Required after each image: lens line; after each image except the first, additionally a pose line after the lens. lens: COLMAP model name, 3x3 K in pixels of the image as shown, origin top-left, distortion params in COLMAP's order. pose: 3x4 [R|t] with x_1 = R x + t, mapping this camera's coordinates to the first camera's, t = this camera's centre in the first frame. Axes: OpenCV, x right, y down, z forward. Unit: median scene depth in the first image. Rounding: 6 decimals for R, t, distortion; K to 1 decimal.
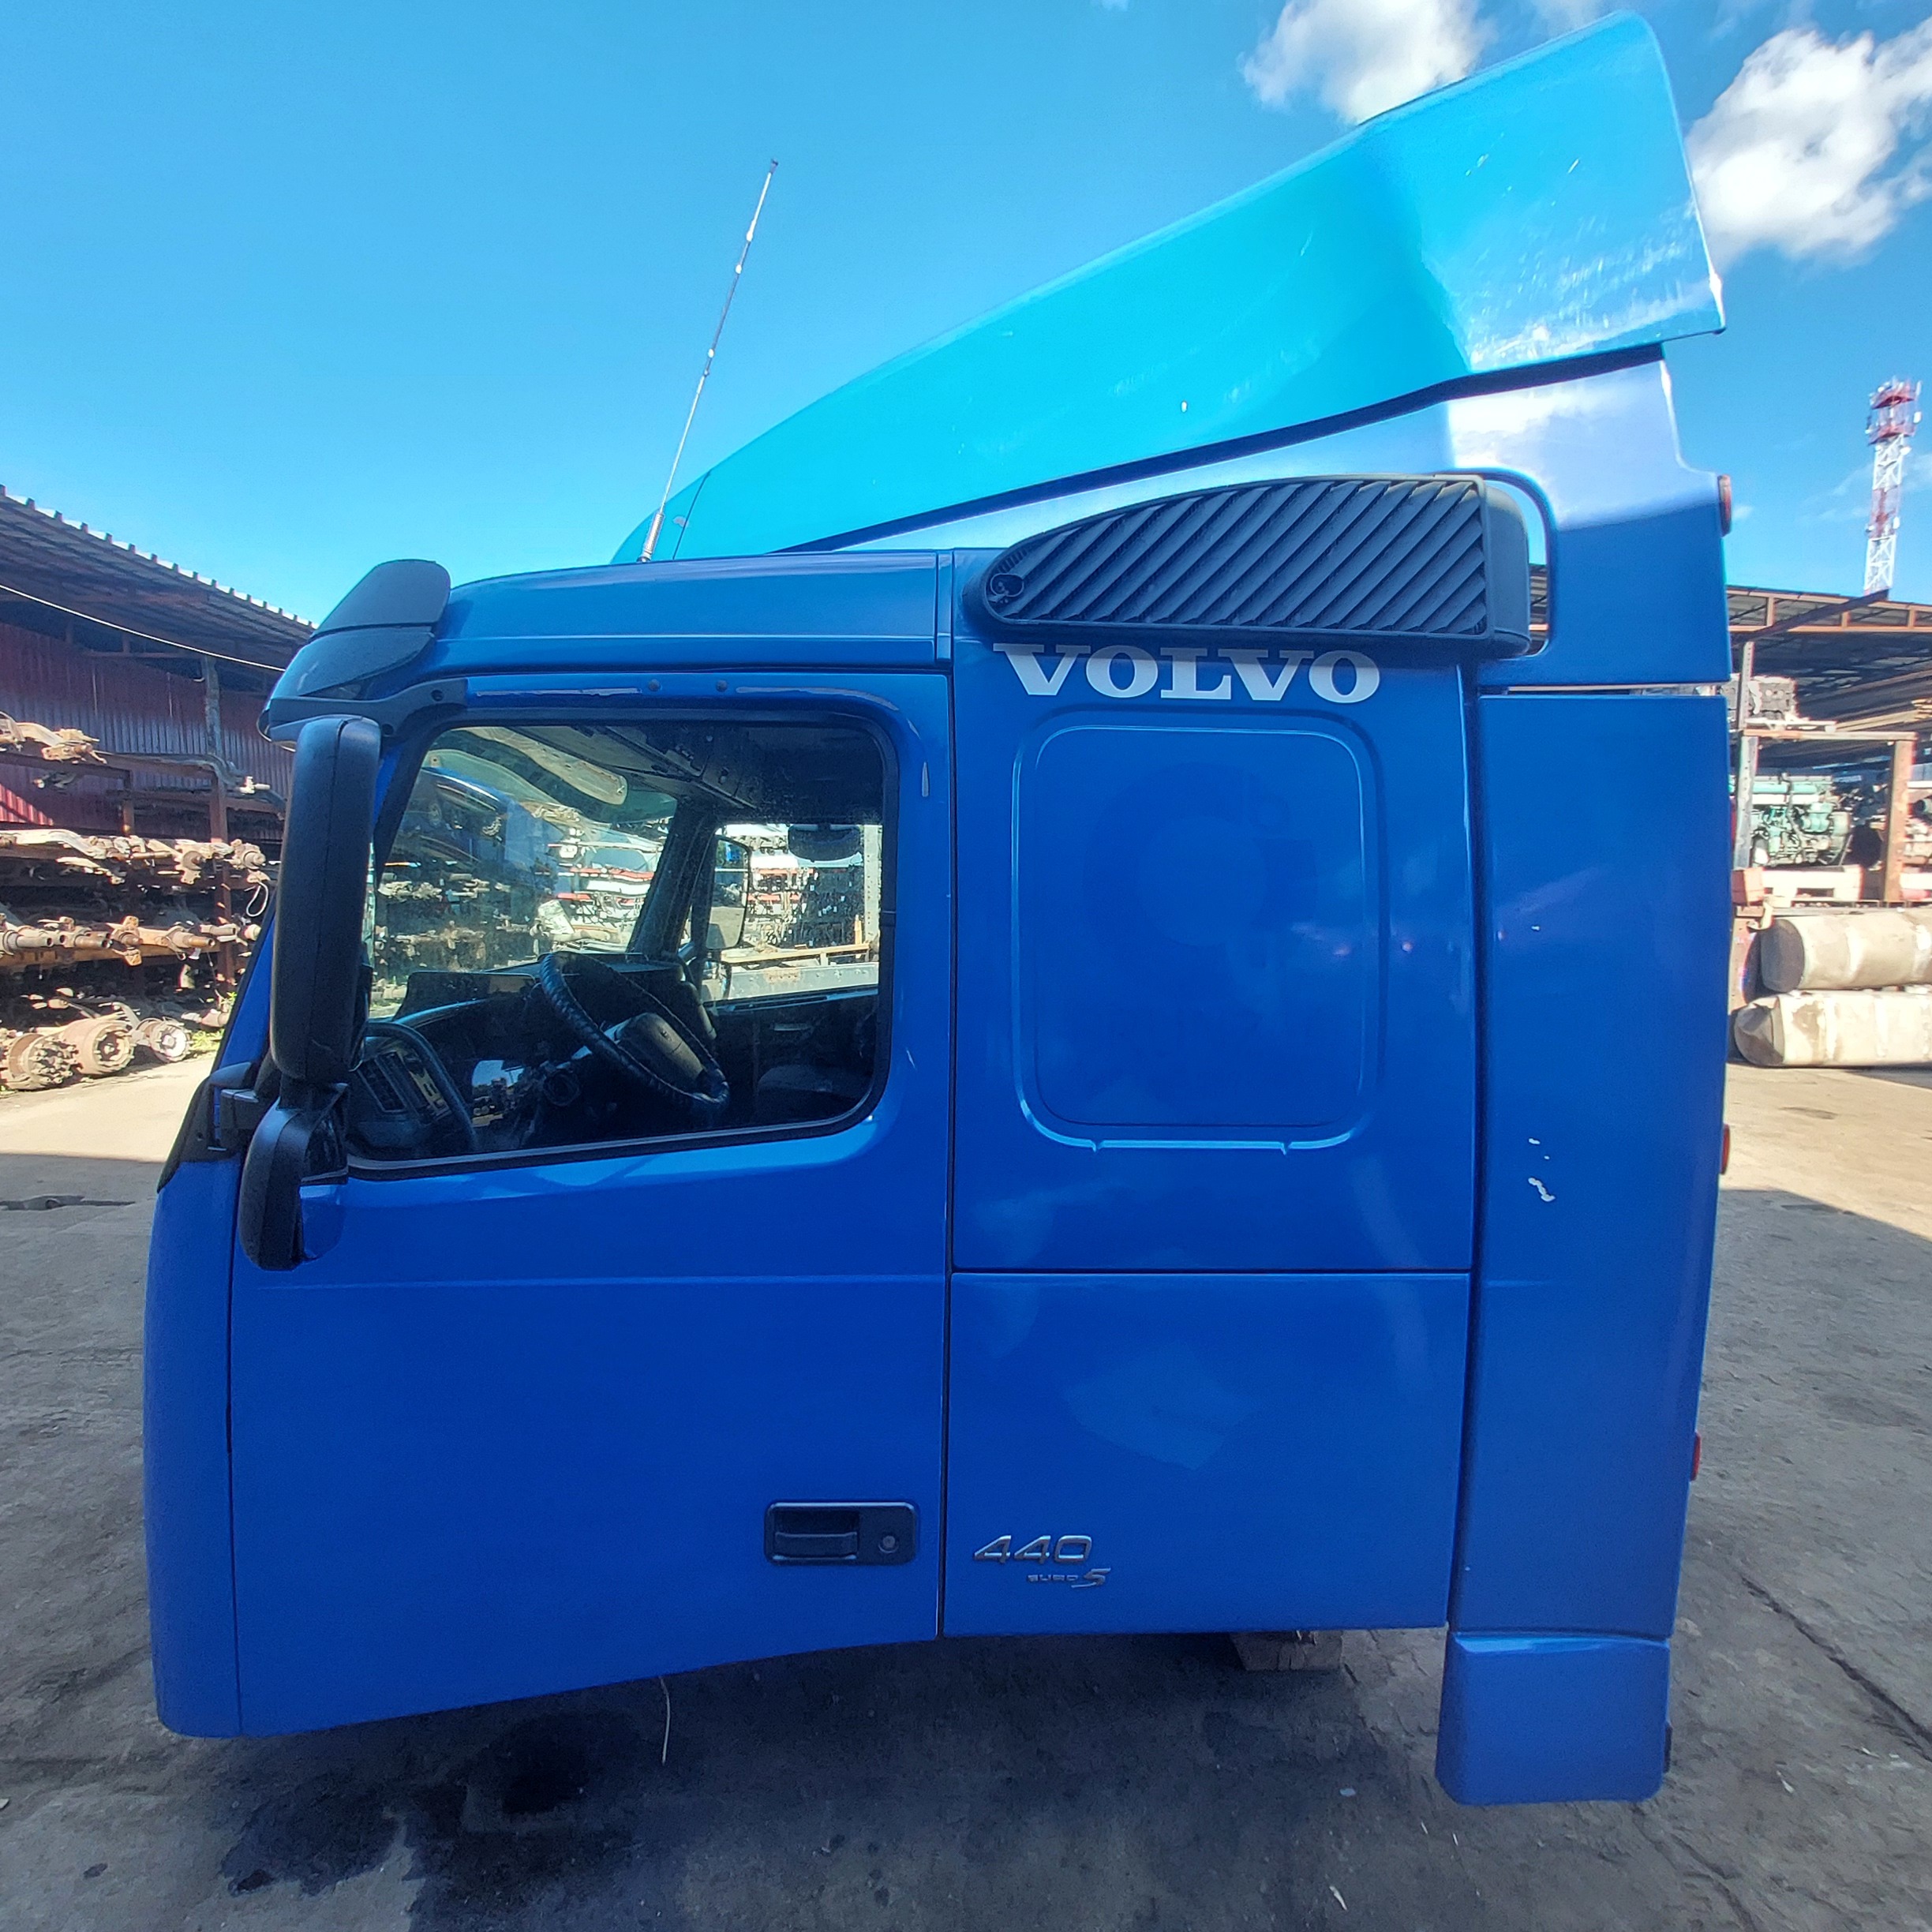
lens RADIAL K [[988.6, 0, 956.4], [0, 988.6, 991.7], [0, 0, 1]] dist [0.003200, -0.000023]
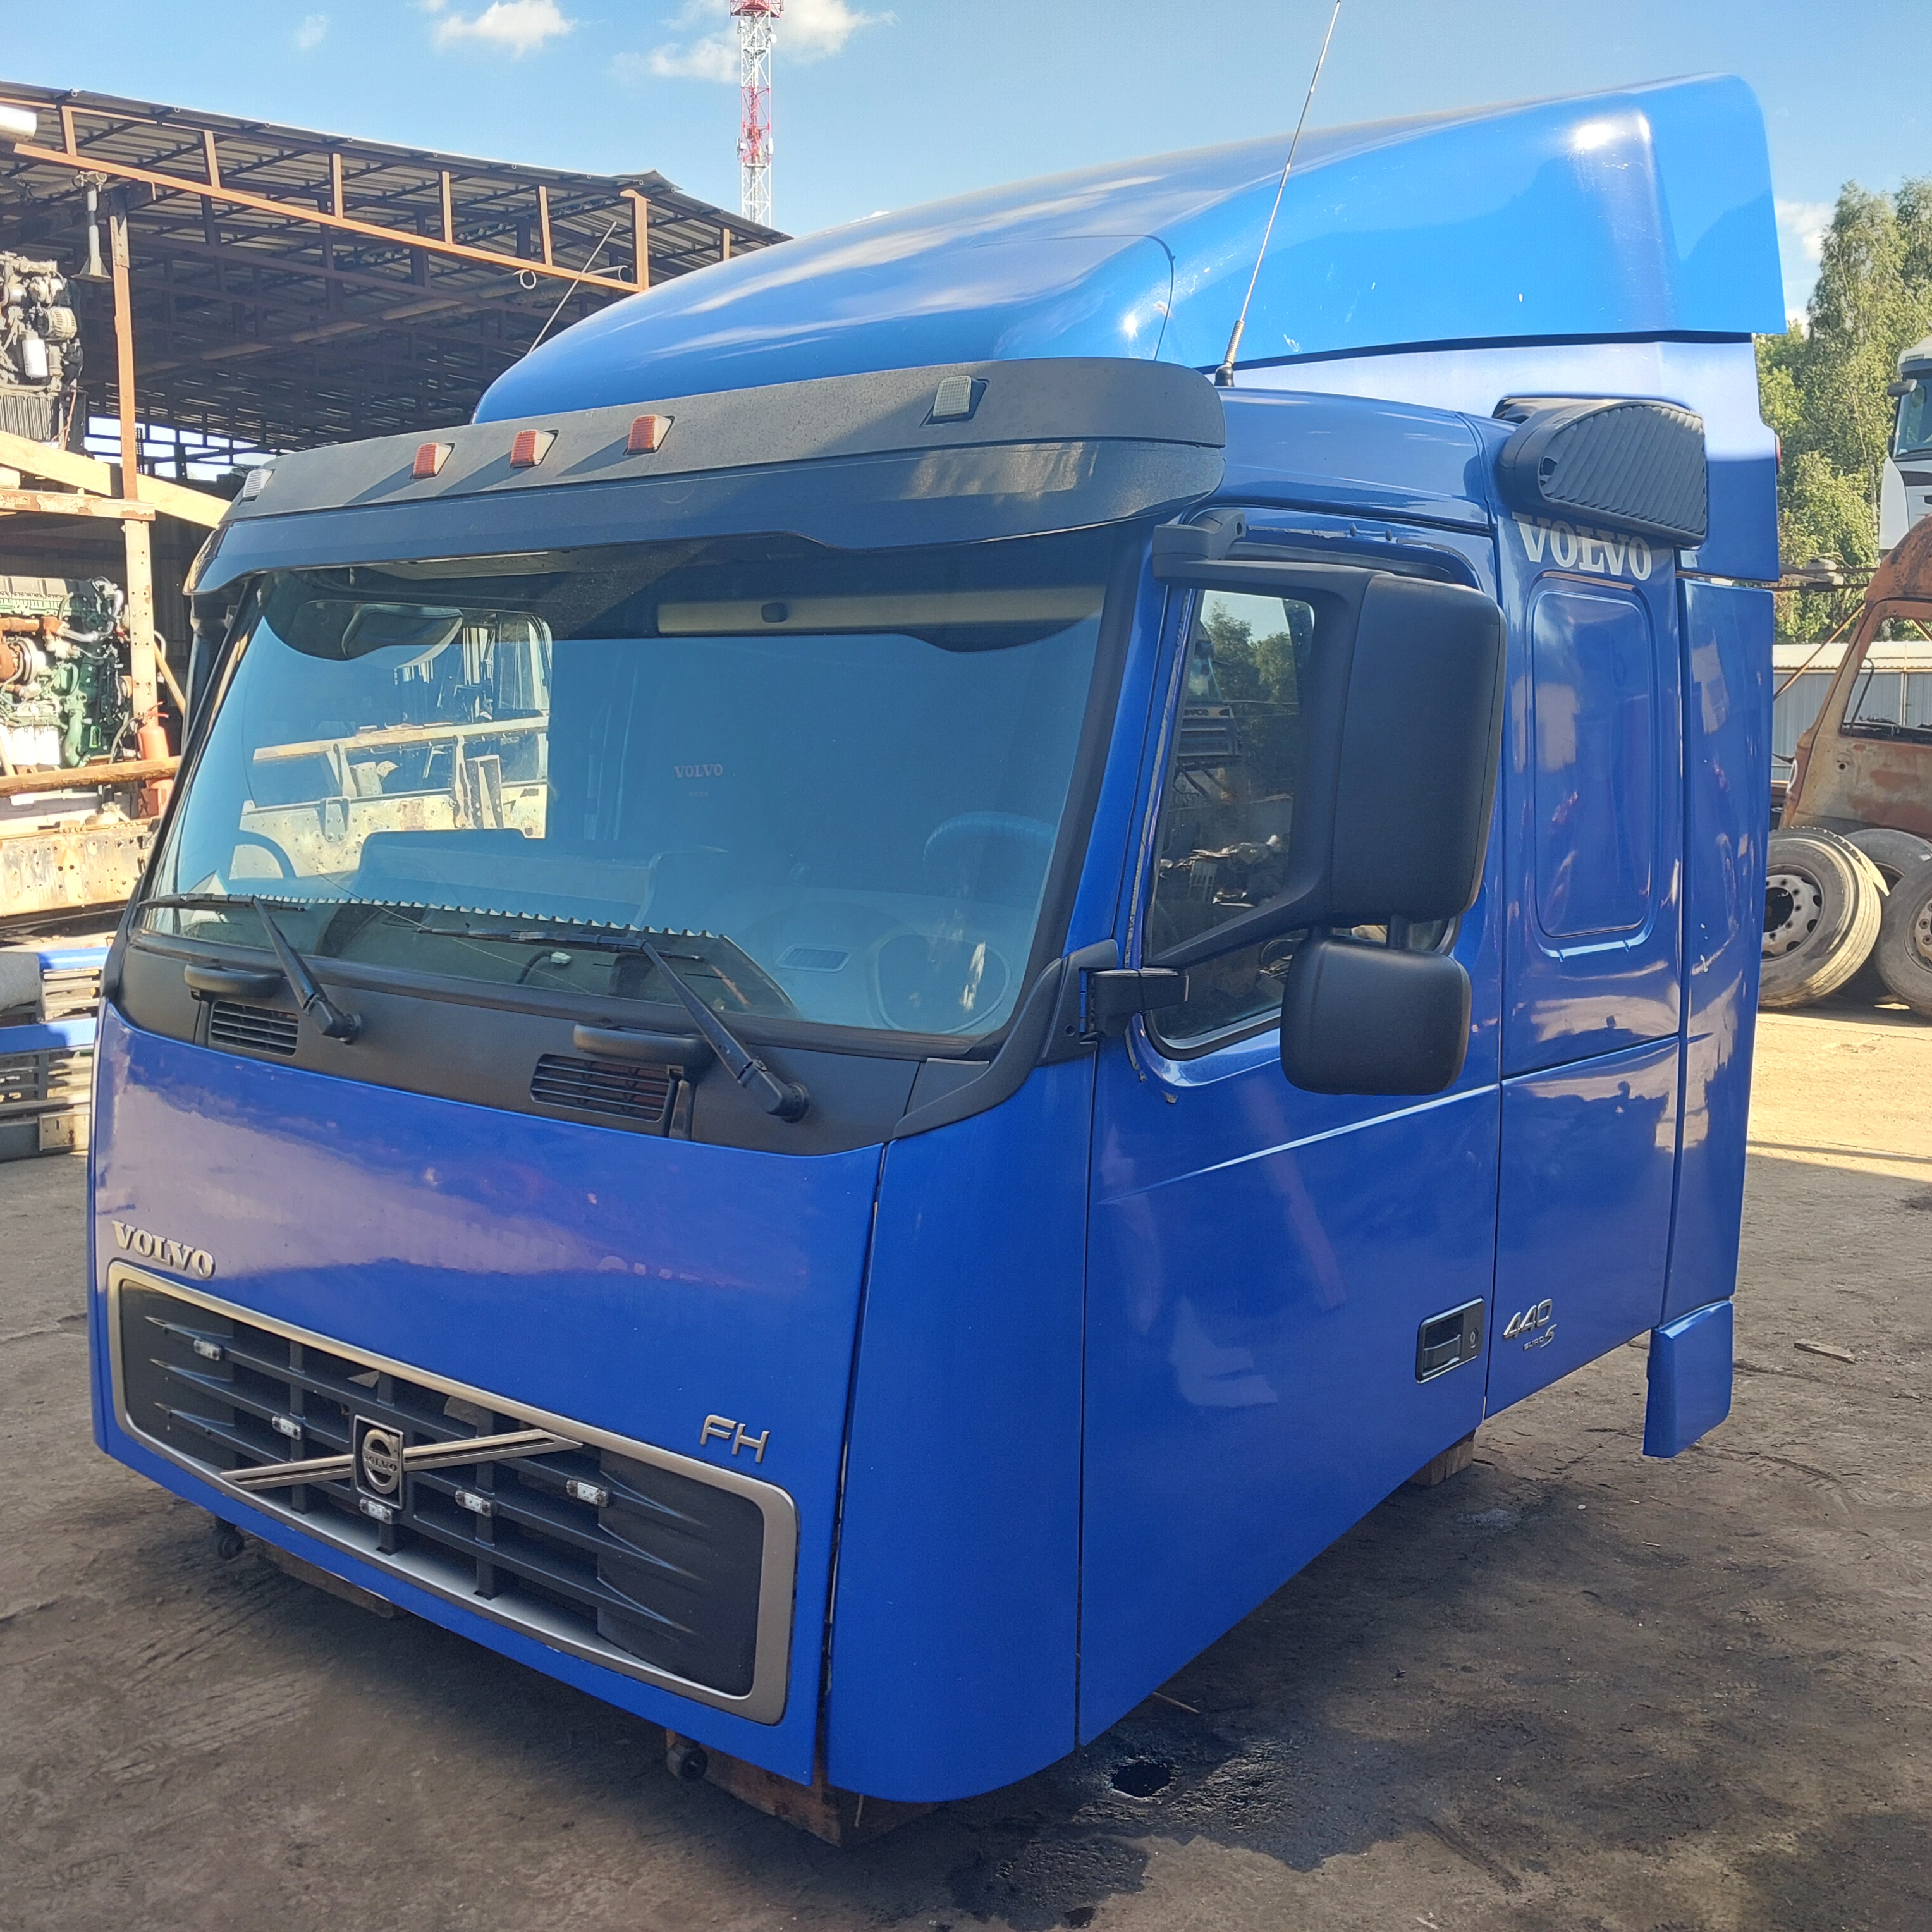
lens RADIAL K [[2089.1, 0, 1024.8], [0, 2089.1, 972.0], [0, 0, 1]] dist [-0.064575, 0.096430]
pose [[0.660204, -0.092992, 0.745308, -2.021221], [0.067228, 0.995639, 0.064674, -0.020836], [-0.748072, 0.007407, 0.663576, -0.142209]]
